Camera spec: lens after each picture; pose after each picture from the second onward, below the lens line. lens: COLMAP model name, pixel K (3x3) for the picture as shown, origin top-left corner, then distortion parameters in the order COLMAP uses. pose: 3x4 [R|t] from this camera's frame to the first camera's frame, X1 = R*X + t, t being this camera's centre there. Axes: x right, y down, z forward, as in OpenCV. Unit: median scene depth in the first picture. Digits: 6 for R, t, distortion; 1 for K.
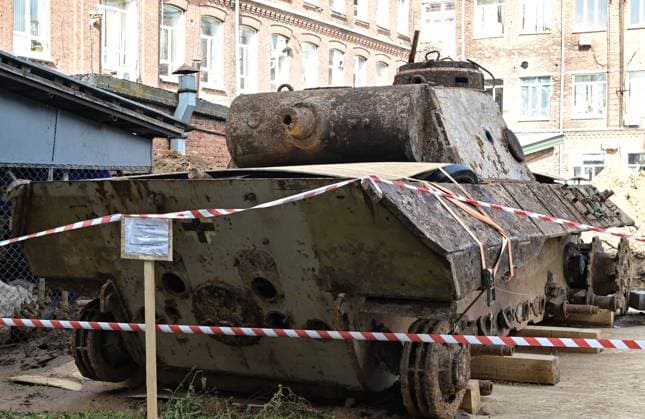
lens RADIAL K [[922.5, 0, 322.5], [0, 922.5, 209.5], [0, 0, 1]] dist [0.012351, 0.011548]
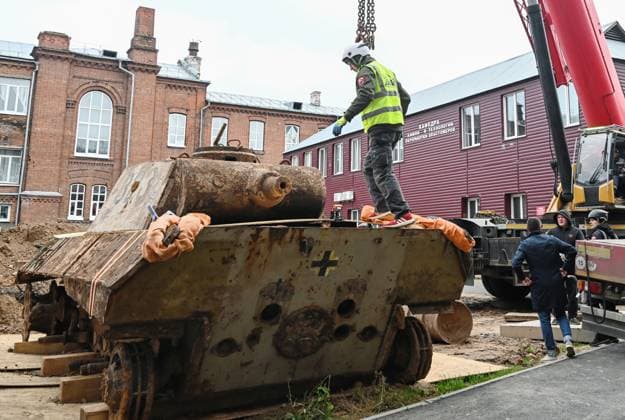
lens RADIAL K [[669.3, 0, 401.5], [0, 669.3, 122.3], [0, 0, 1]] dist [0.001903, -0.004914]
pose [[0.446587, 0.158217, 0.880641, -0.865744], [0.022553, 0.981938, -0.187852, 0.002028], [-0.894456, 0.103753, 0.434952, 0.405746]]
